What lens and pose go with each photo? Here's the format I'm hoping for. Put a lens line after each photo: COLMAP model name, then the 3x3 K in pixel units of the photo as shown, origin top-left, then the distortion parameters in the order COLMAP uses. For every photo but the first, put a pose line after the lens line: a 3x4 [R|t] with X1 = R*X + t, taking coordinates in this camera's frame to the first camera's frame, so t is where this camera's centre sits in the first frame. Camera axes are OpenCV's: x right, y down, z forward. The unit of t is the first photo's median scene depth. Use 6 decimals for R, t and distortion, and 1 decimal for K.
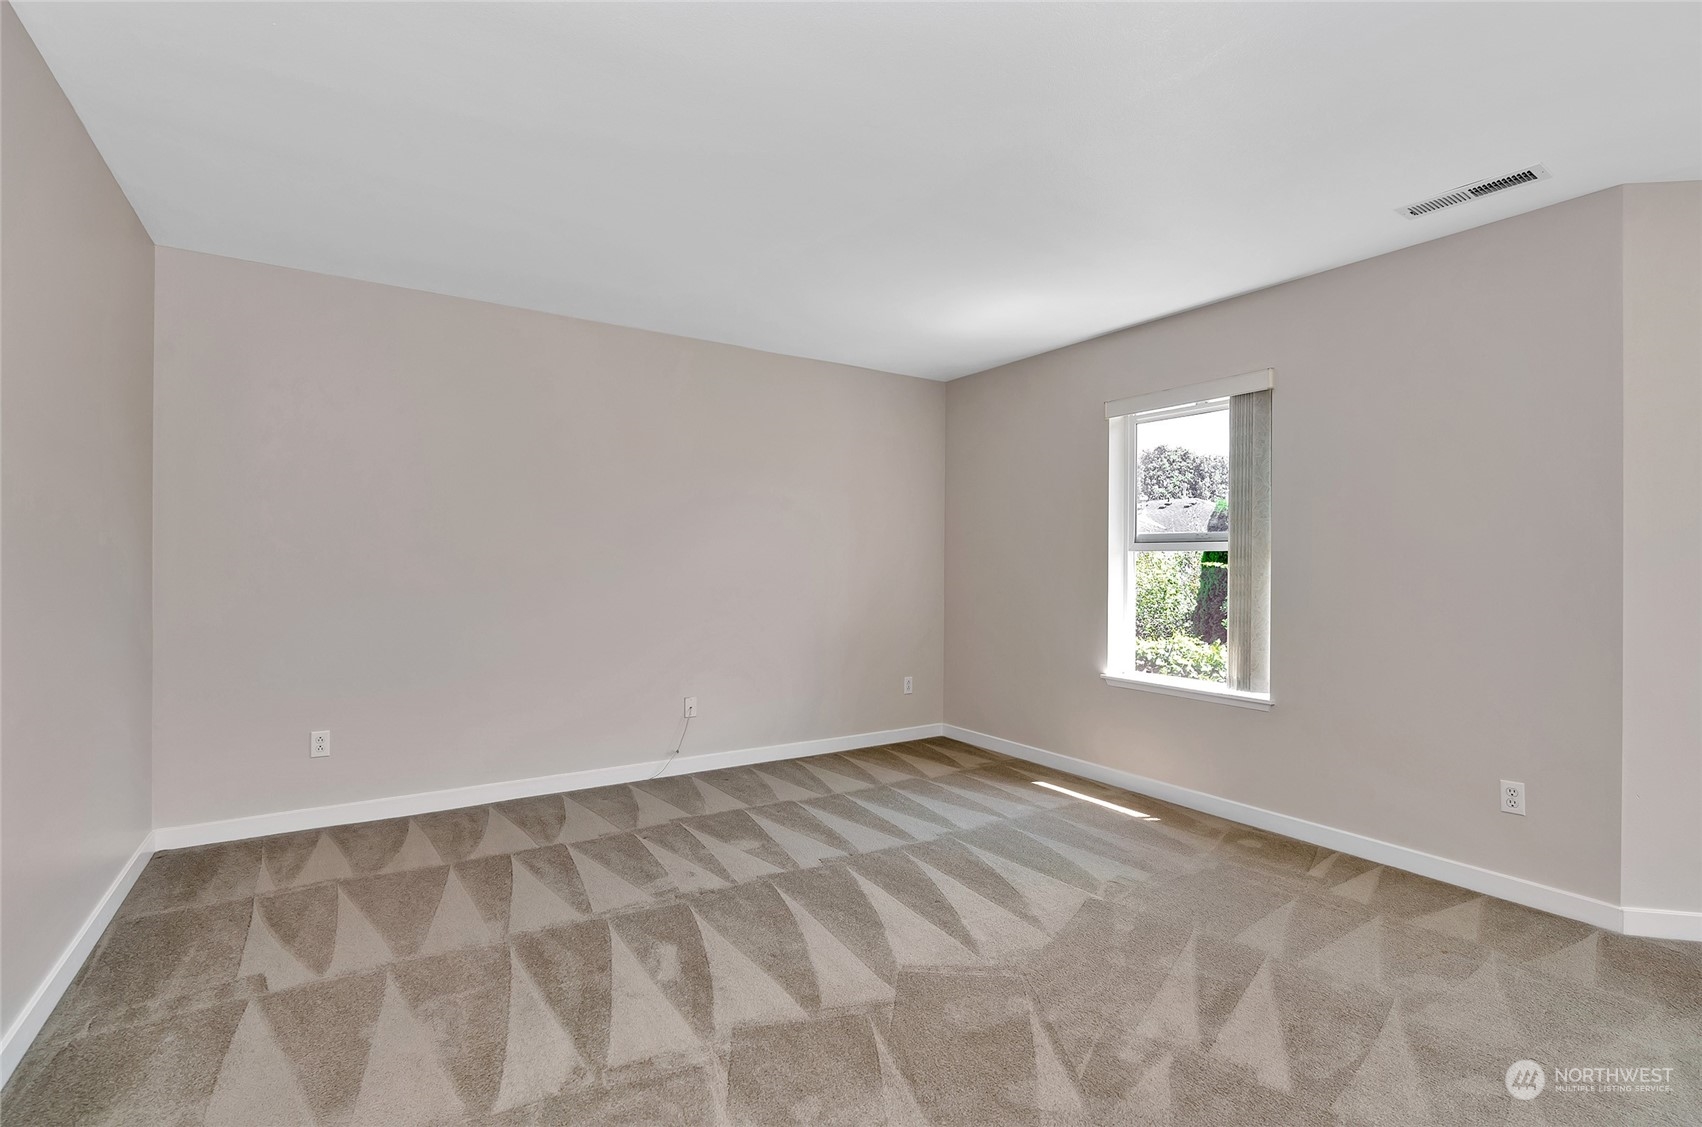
lens RADIAL K [[778.2, 0, 849.2], [0, 778.2, 548.0], [0, 0, 1]] dist [0.000220, 0.000039]
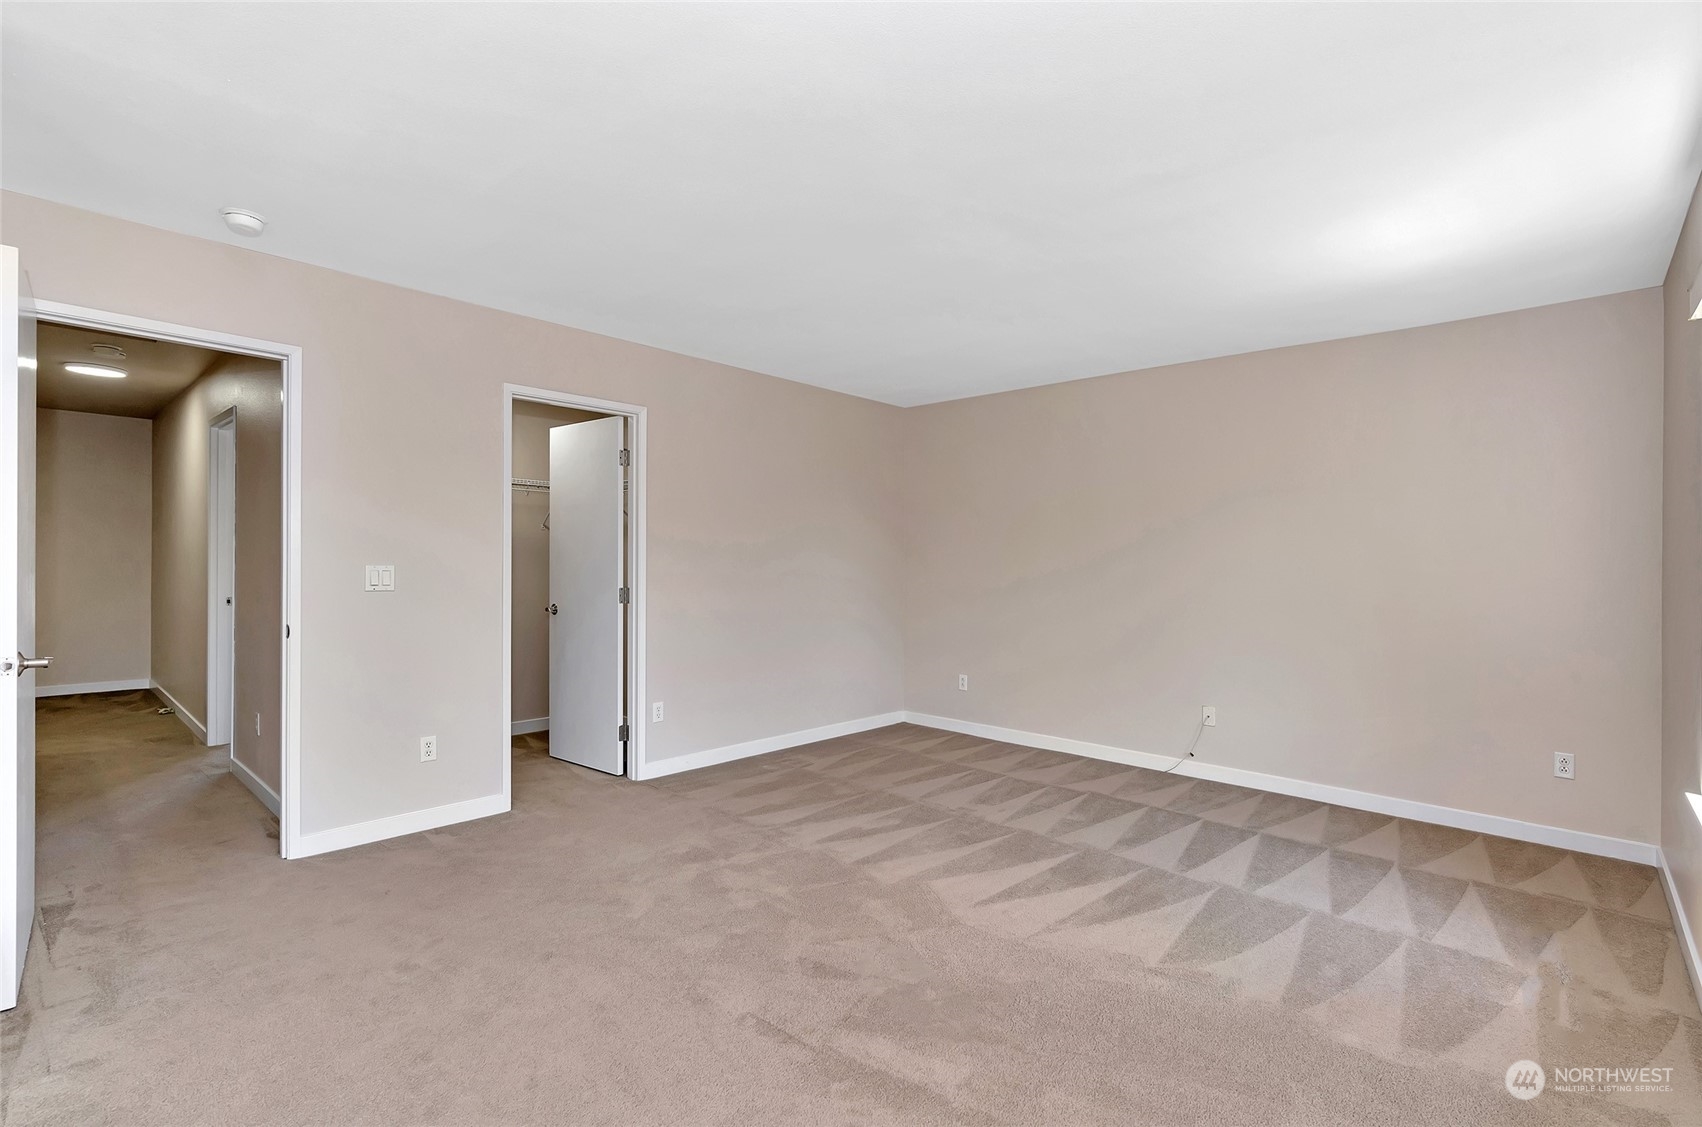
lens RADIAL K [[778.2, 0, 849.2], [0, 778.2, 548.0], [0, 0, 1]] dist [0.000220, 0.000039]
pose [[0.254281, -0.006070, -0.967111, 0.991180], [0.018193, 0.999833, -0.001492, -0.042642], [0.966959, -0.017215, 0.254349, 0.377827]]
